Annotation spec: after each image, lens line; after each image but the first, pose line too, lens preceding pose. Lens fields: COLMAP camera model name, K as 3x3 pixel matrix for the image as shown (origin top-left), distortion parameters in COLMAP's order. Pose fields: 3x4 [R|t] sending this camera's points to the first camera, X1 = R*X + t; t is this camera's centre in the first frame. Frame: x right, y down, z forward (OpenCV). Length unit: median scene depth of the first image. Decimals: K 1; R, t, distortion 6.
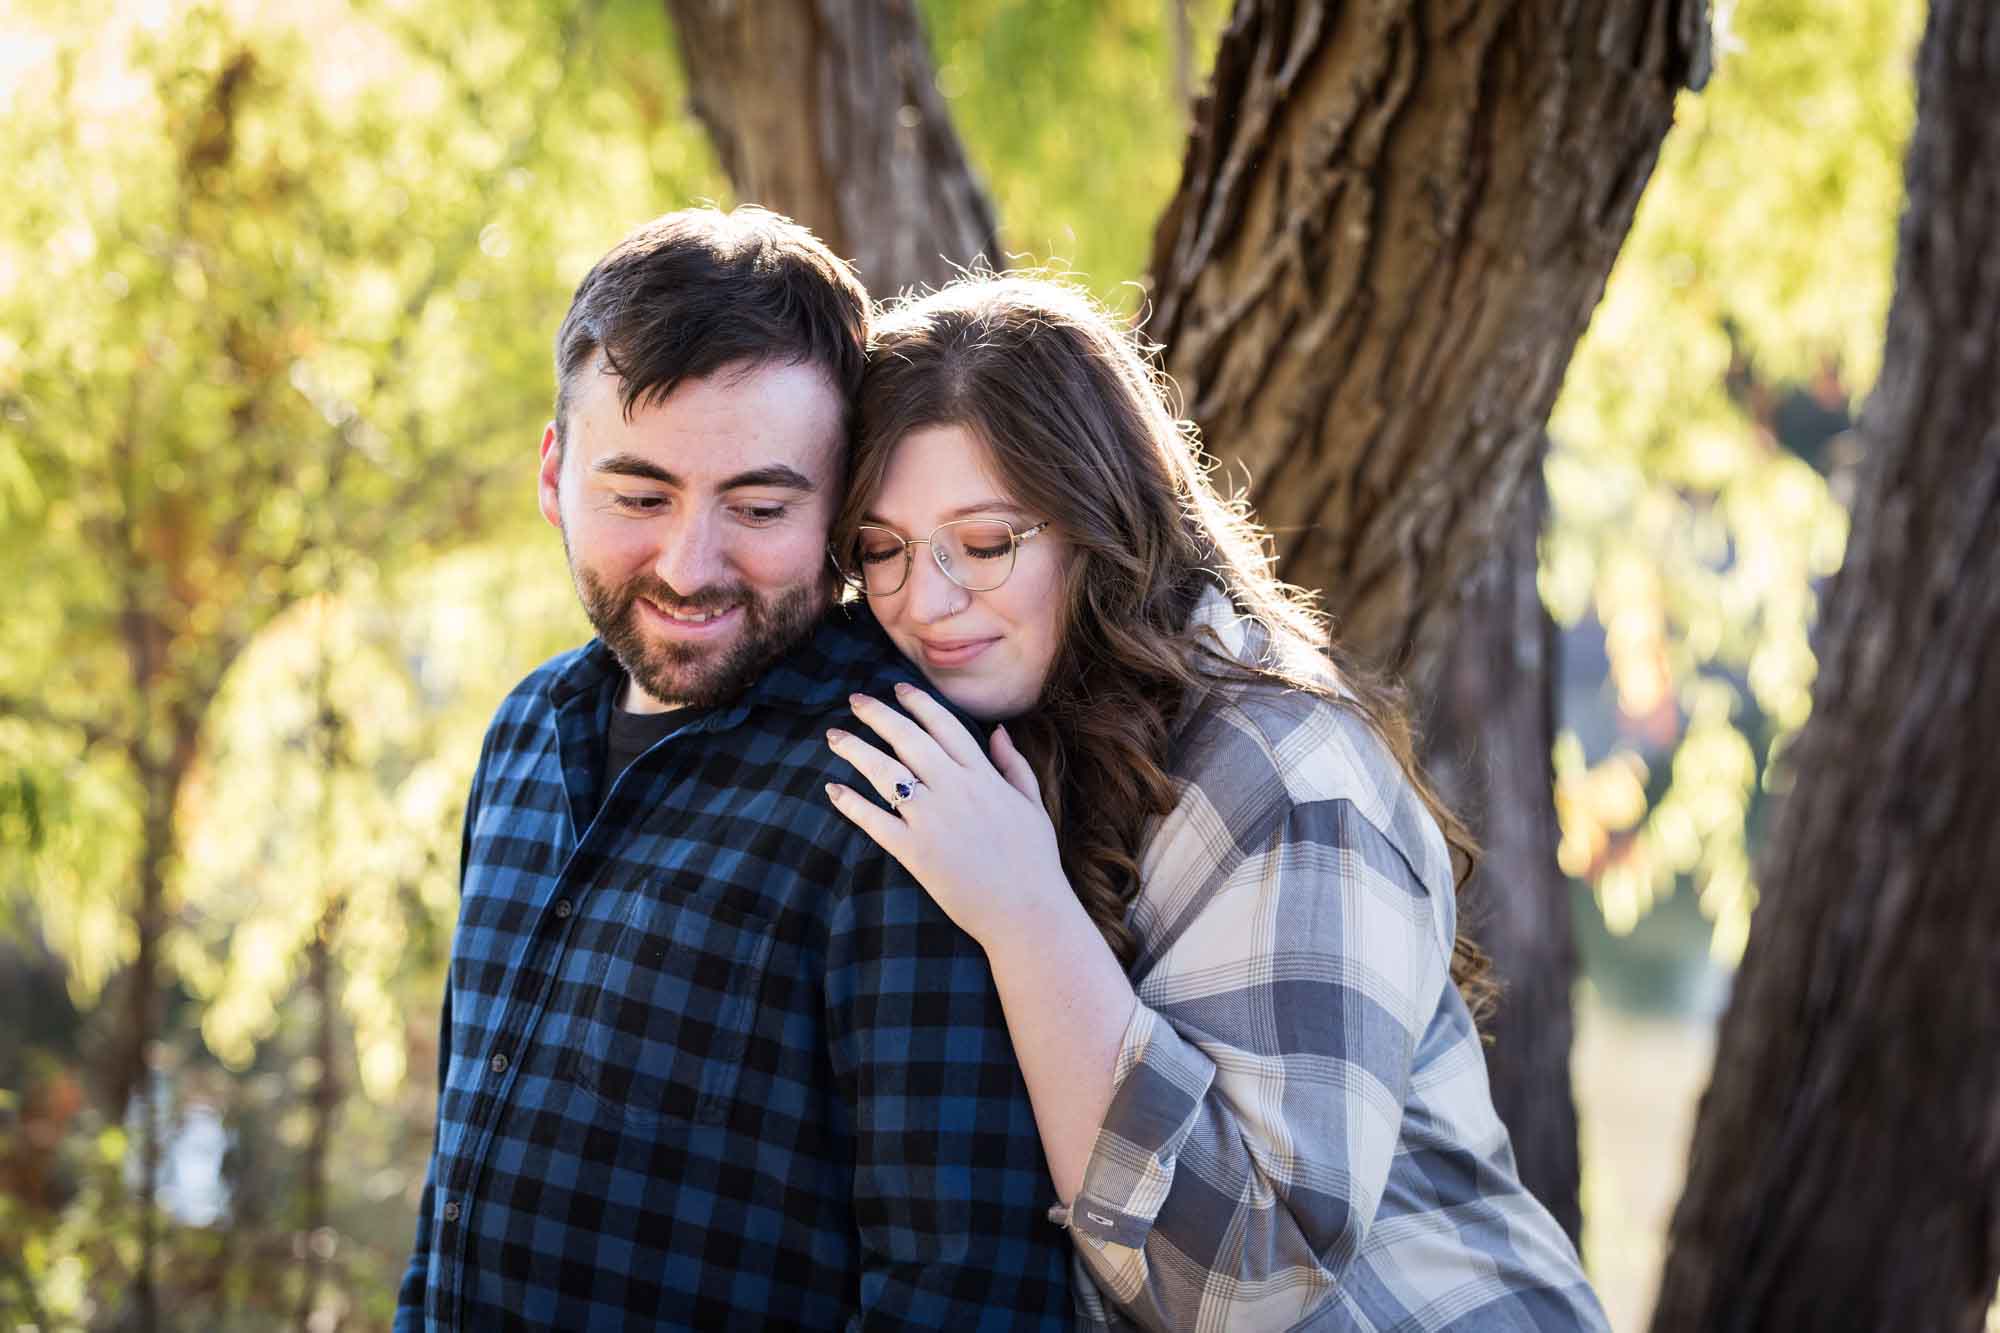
lens RADIAL K [[5358.6, 0, 1000.0], [0, 5358.6, 666.5], [0, 0, 1]] dist [0.026429, -1.008075]
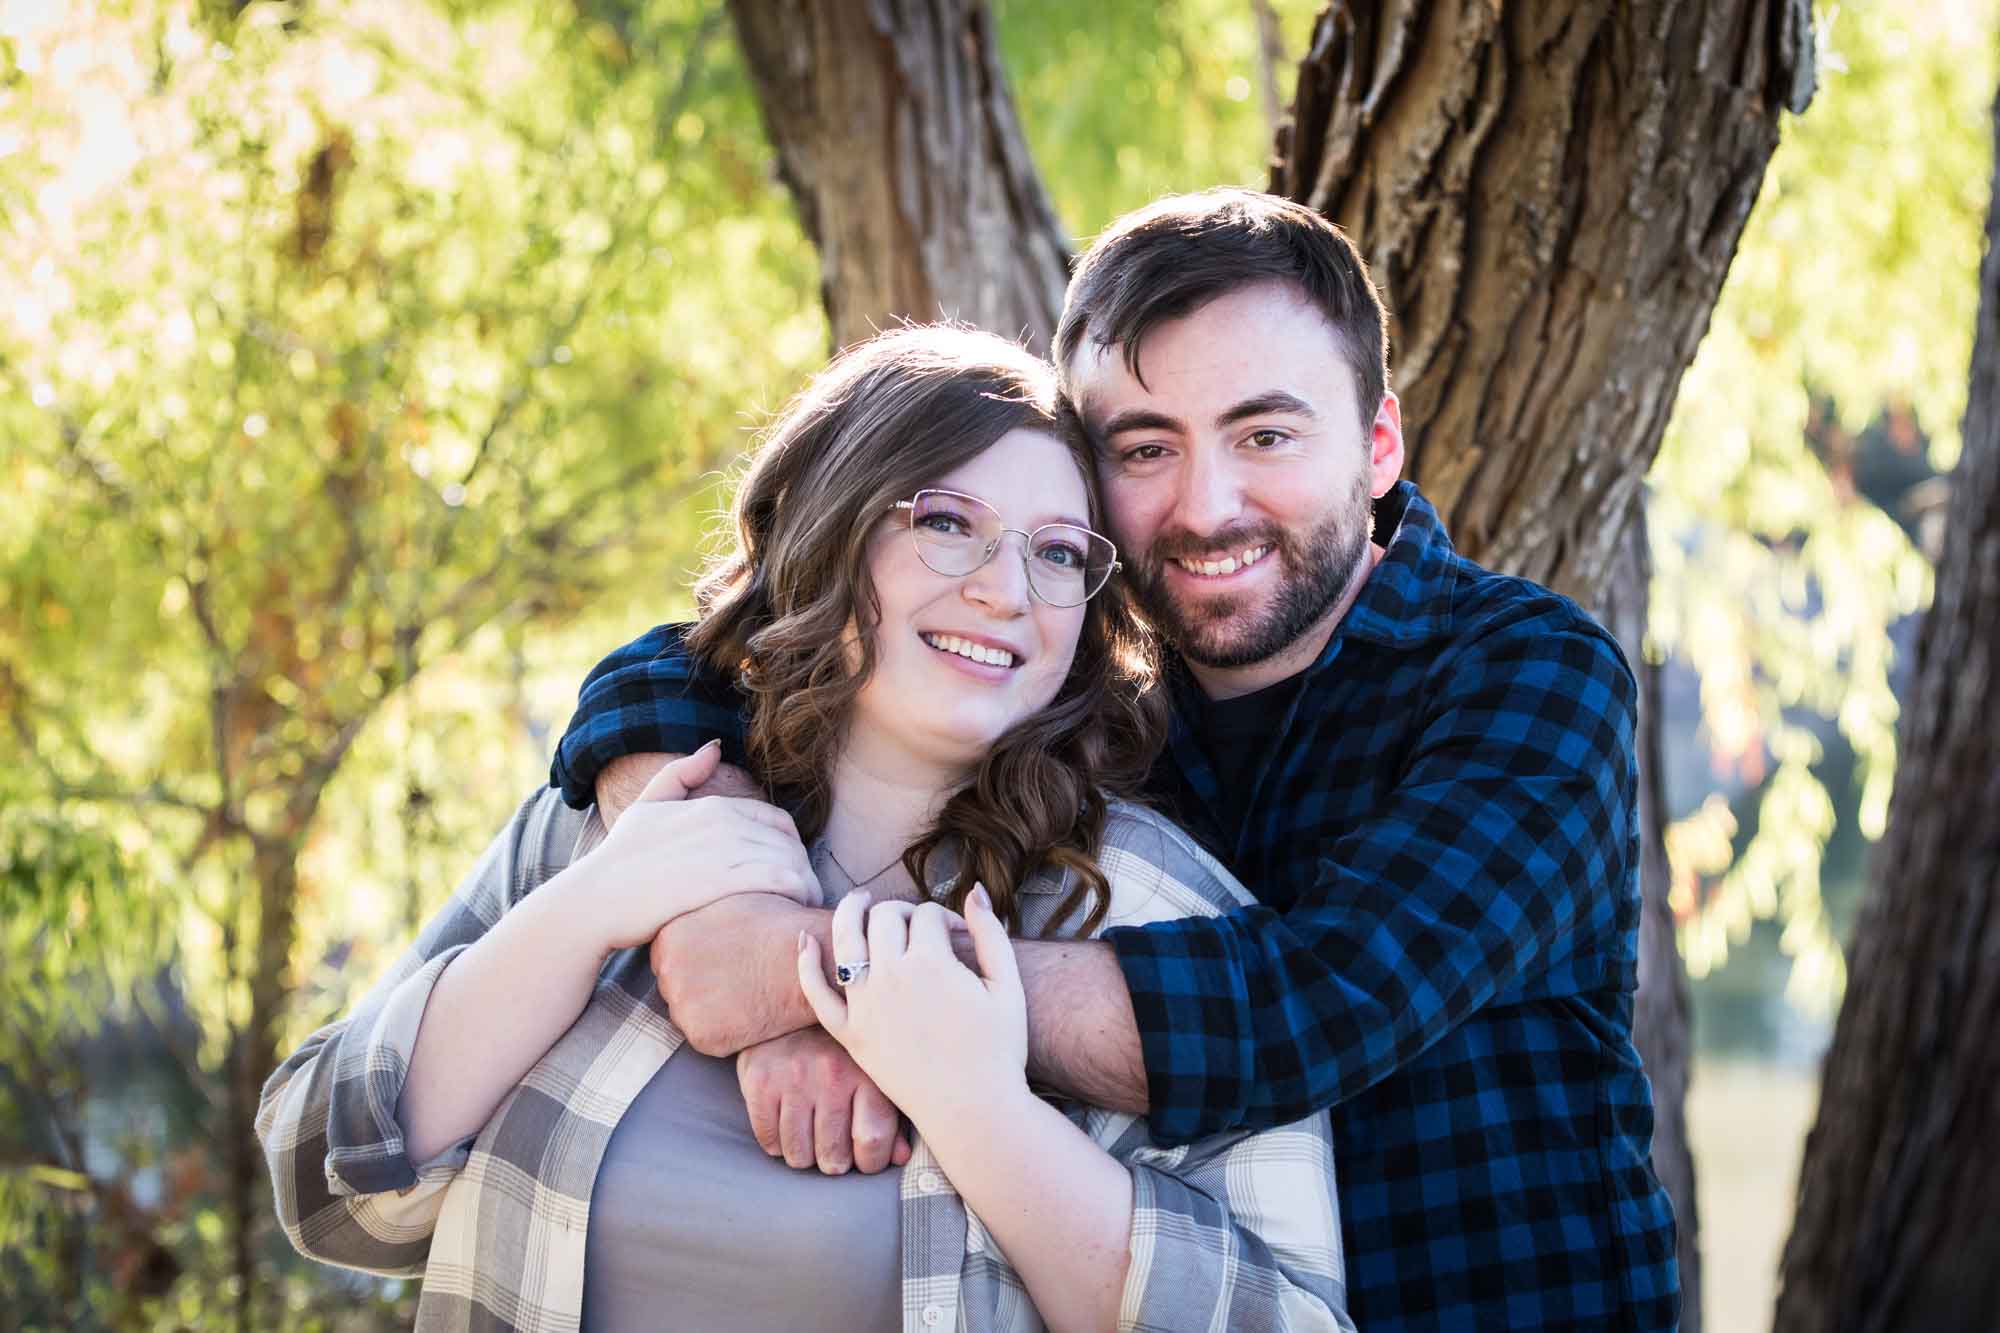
lens RADIAL K [[4870.2, 0, 1084.2], [0, 4870.2, 668.5], [0, 0, 1]] dist [-0.281513, 0.973690]
pose [[0.999670, -0.023574, -0.010187, 0.008850], [0.023467, 0.999670, -0.010436, -0.001627], [0.010430, 0.010193, 0.999894, 0.137866]]
